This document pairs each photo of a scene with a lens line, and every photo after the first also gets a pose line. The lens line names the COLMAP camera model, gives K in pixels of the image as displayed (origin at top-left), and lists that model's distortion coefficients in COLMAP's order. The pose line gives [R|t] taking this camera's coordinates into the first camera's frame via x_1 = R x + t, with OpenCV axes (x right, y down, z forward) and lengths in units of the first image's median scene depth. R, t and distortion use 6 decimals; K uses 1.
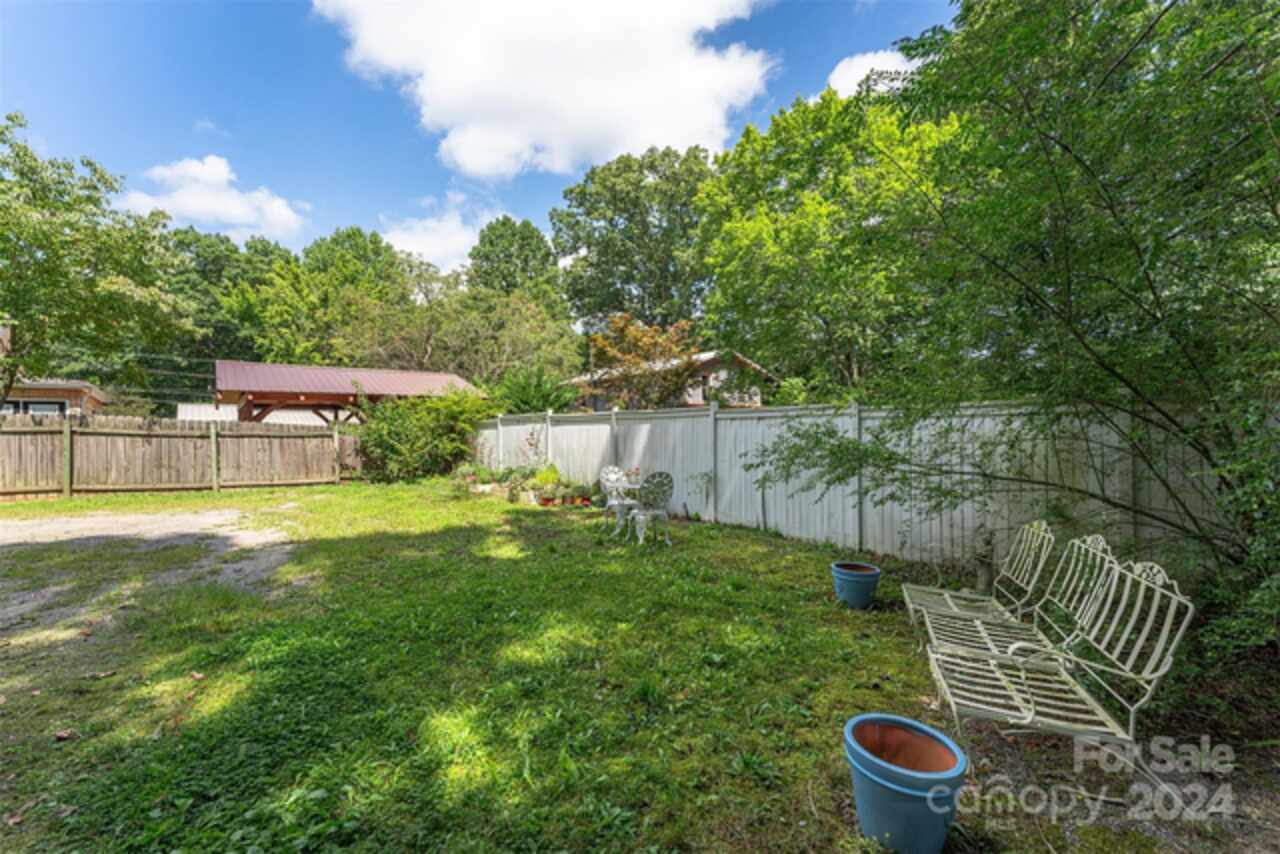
lens RADIAL K [[530.6, 0, 633.1], [0, 530.6, 443.0], [0, 0, 1]] dist [0.000249, 0.000011]
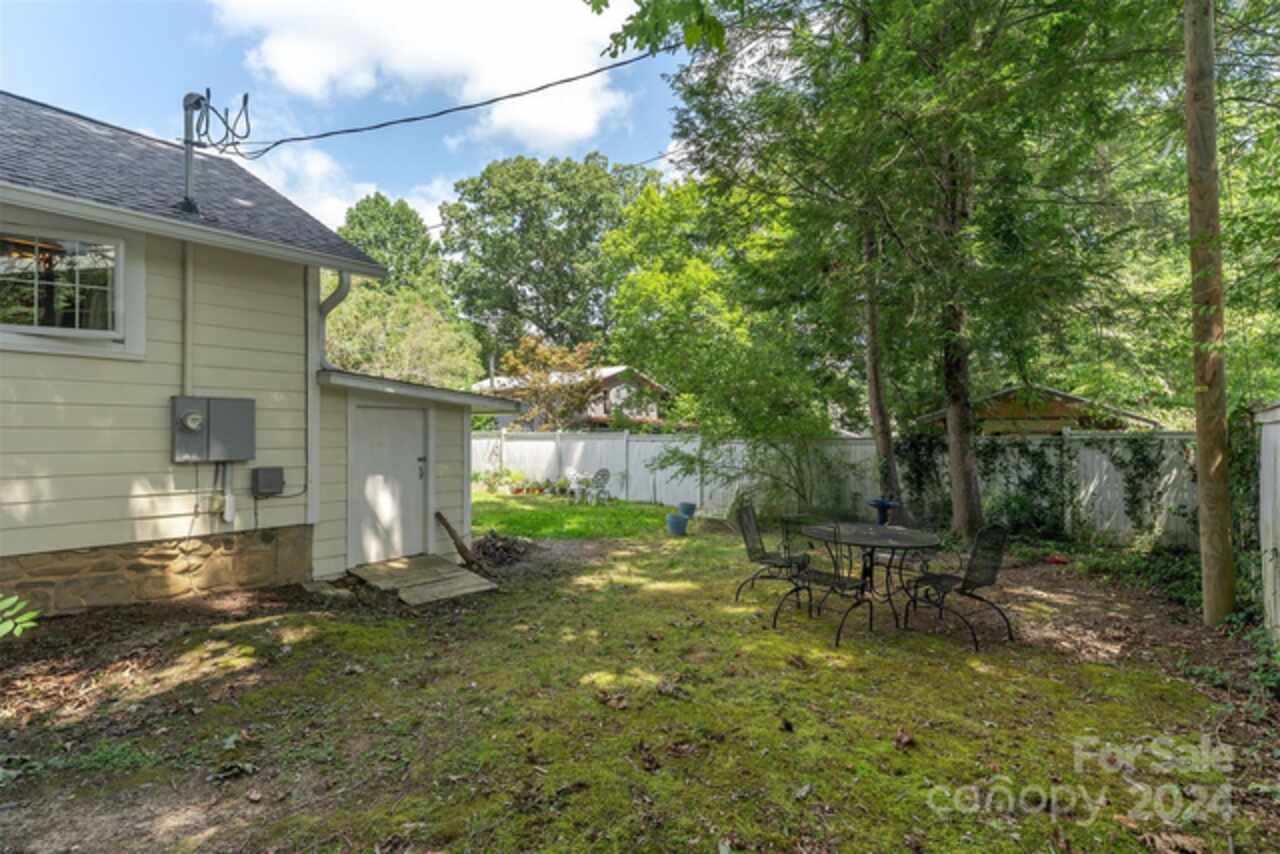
lens RADIAL K [[650.1, 0, 641.7], [0, 650.1, 451.3], [0, 0, 1]] dist [0.002047, 0.000149]
pose [[0.977976, 0.008447, 0.208544, -0.067081], [-0.007928, 0.999963, -0.003323, -0.001154], [-0.208565, 0.001597, 0.978007, -0.299567]]
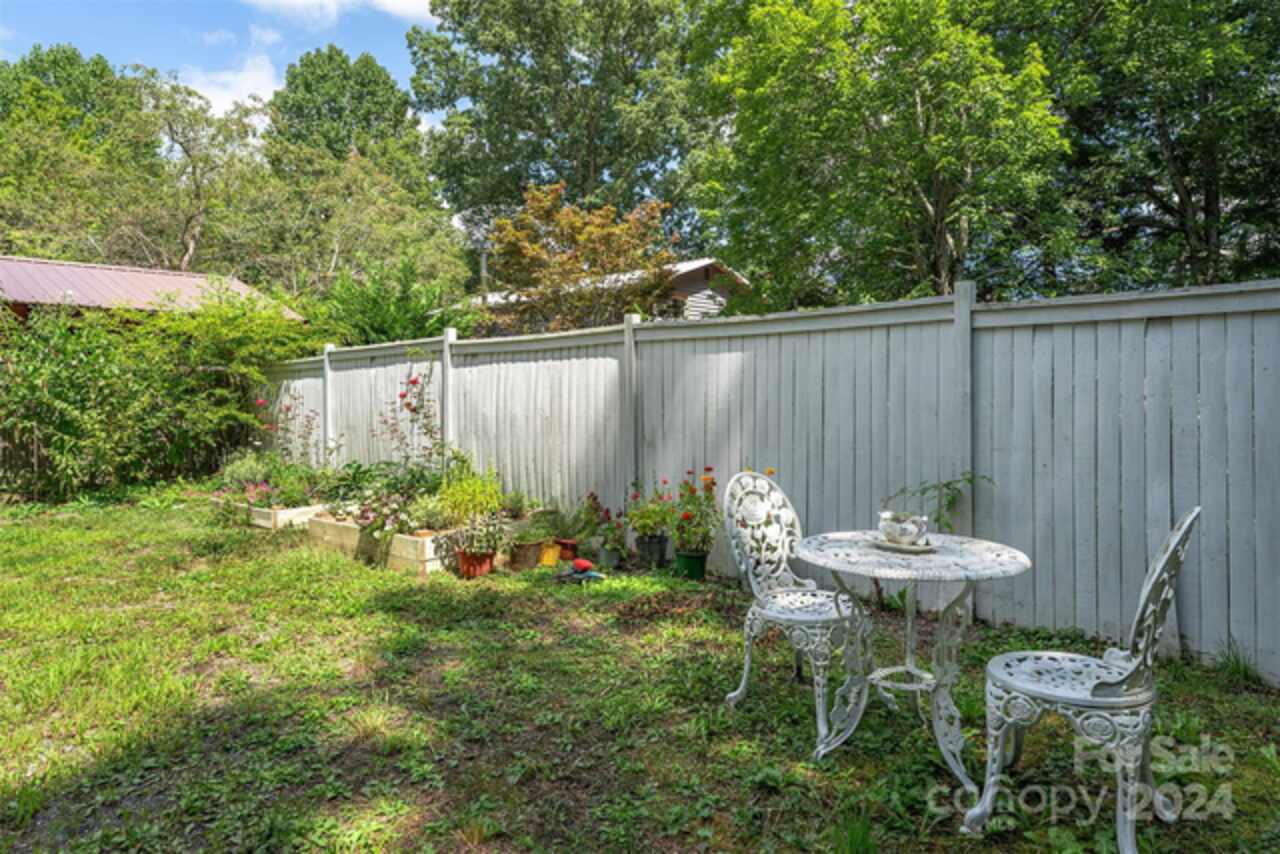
lens RADIAL K [[750.5, 0, 640.0], [0, 750.5, 427.0], [0, 0, 1]] dist [-0.009624, -0.001218]
pose [[0.988212, -0.006247, 0.152965, -0.041425], [0.003427, 0.999819, 0.018694, 0.002738], [-0.153054, -0.017949, 0.988055, 0.155916]]
